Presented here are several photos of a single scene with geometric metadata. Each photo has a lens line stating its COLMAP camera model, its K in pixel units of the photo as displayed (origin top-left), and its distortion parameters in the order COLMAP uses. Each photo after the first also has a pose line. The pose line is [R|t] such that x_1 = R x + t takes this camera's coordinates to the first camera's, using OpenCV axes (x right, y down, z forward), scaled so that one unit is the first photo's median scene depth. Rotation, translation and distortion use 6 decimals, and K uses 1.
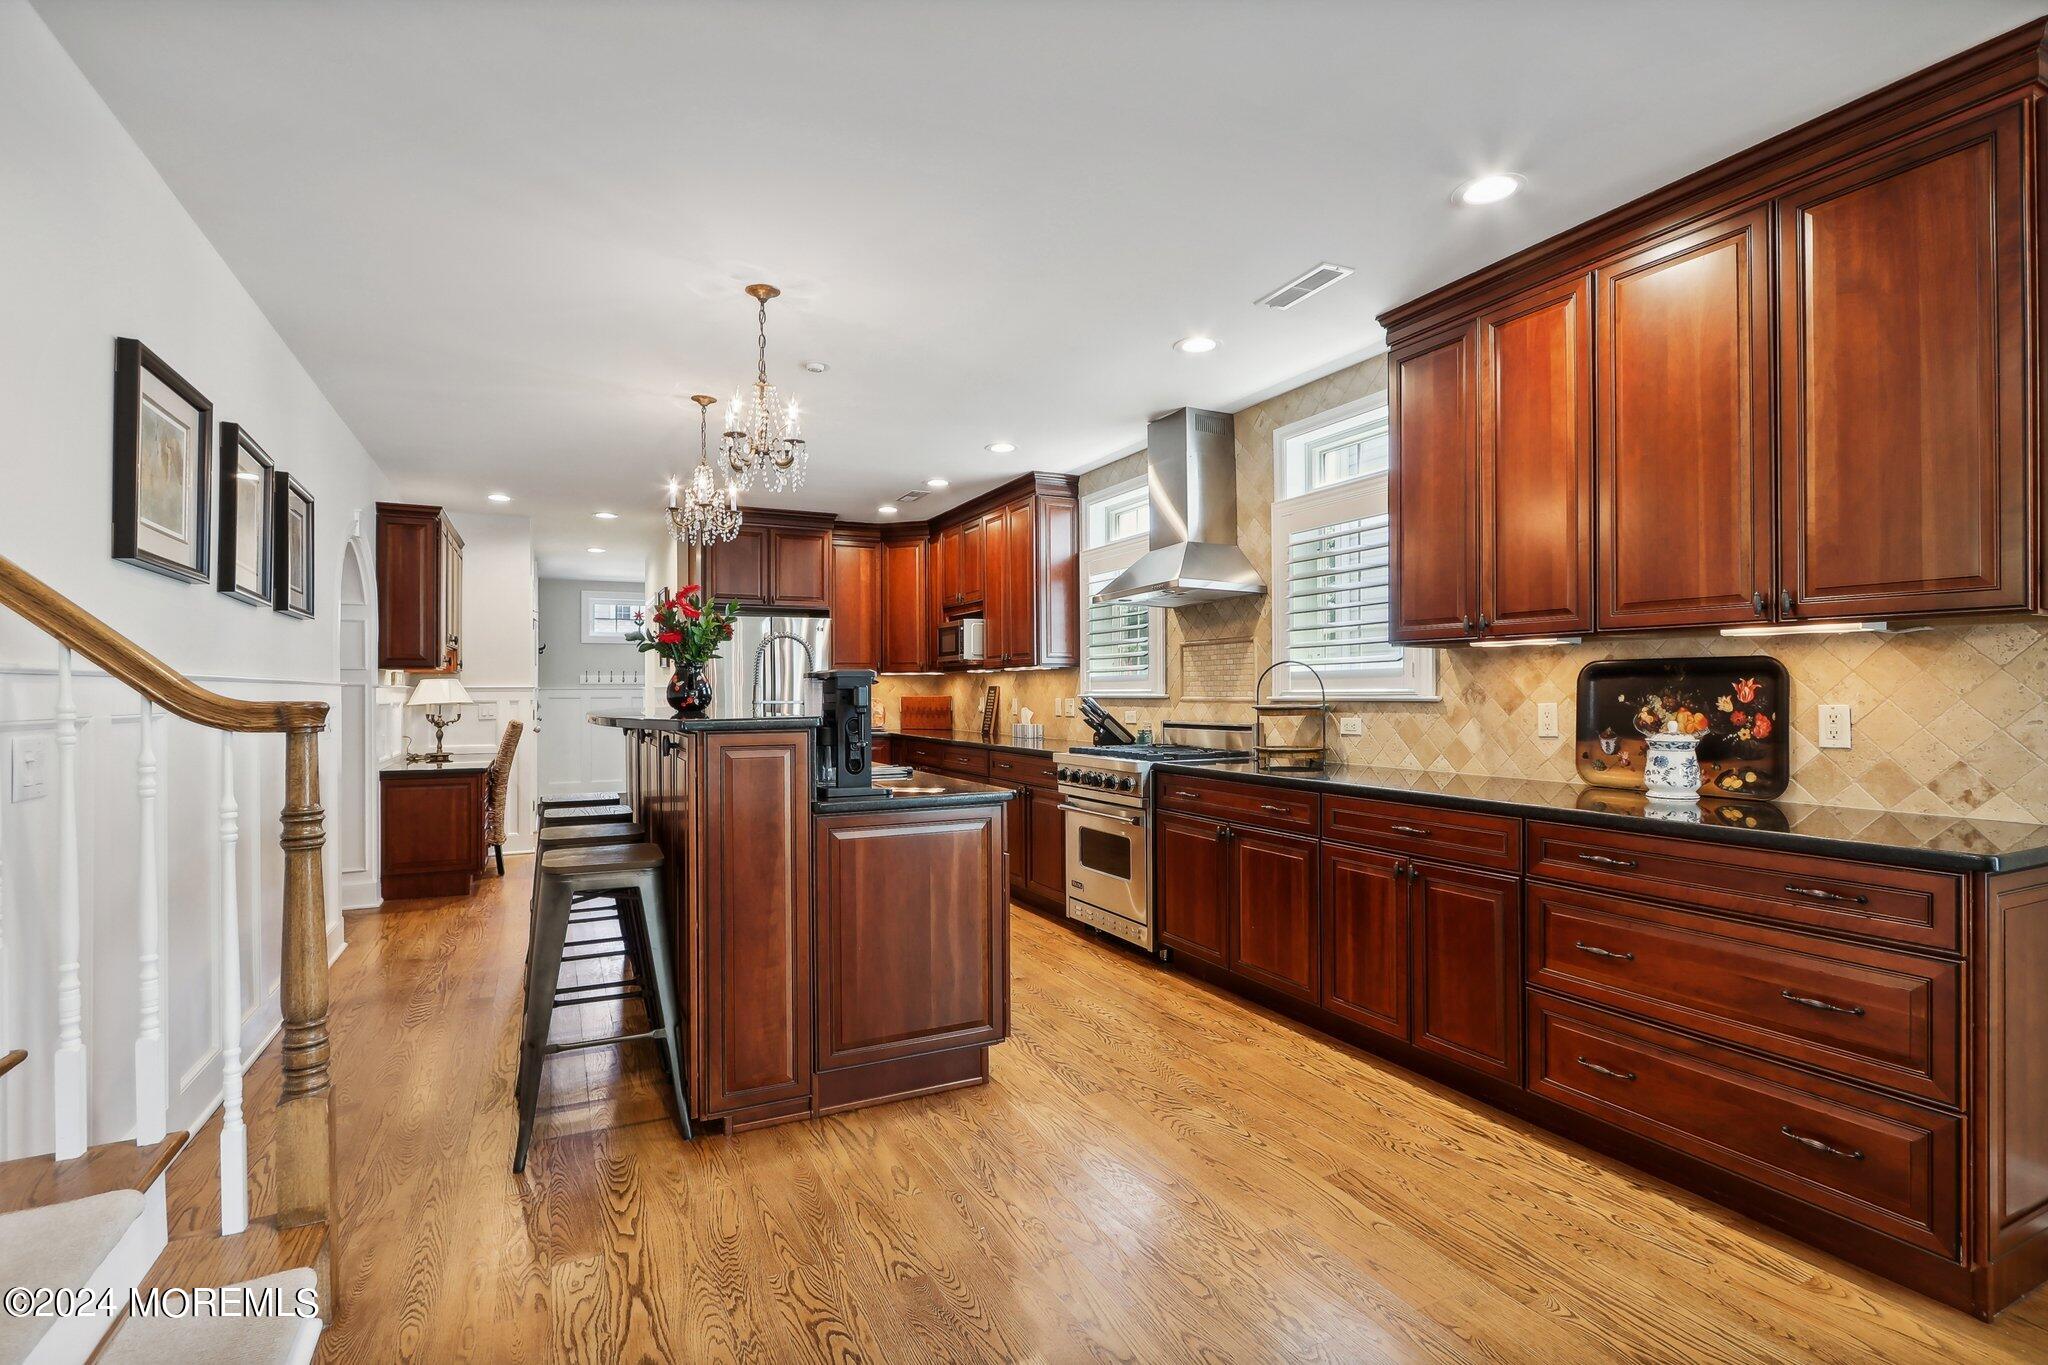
lens RADIAL K [[952.2, 0, 1004.9], [0, 952.2, 689.3], [0, 0, 1]] dist [-0.020530, 0.002355]
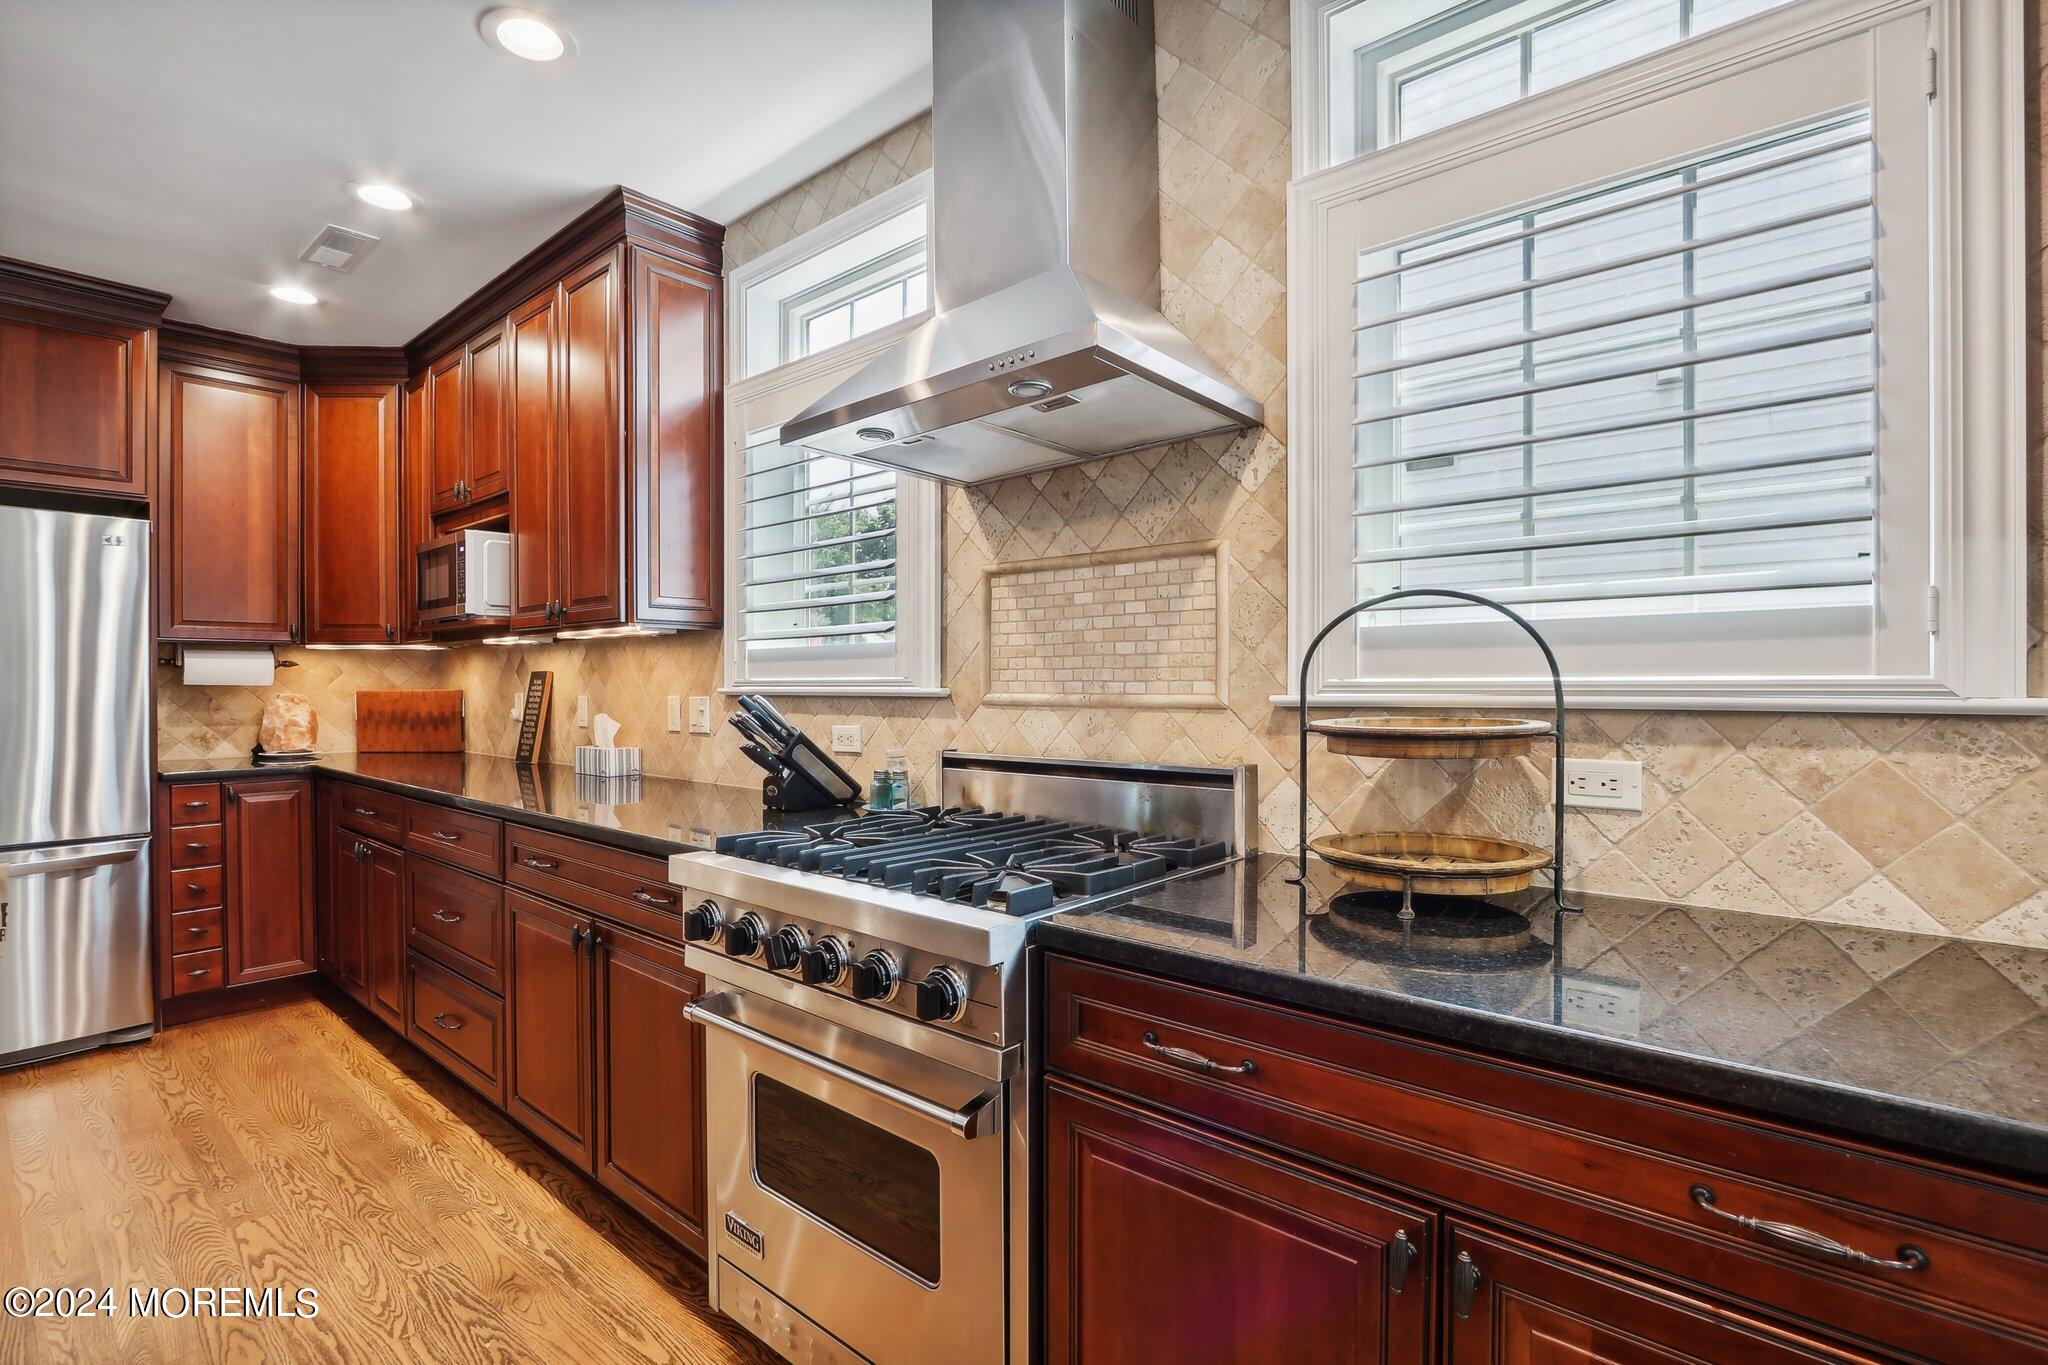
lens RADIAL K [[952.2, 0, 1006.7], [0, 952.2, 688.9], [0, 0, 1]] dist [-0.020530, 0.002355]
pose [[0.919366, 0.000582, 0.393404, 0.025138], [-0.003657, 0.999968, 0.007067, 0.002408], [-0.393387, -0.007935, 0.919339, 0.573418]]
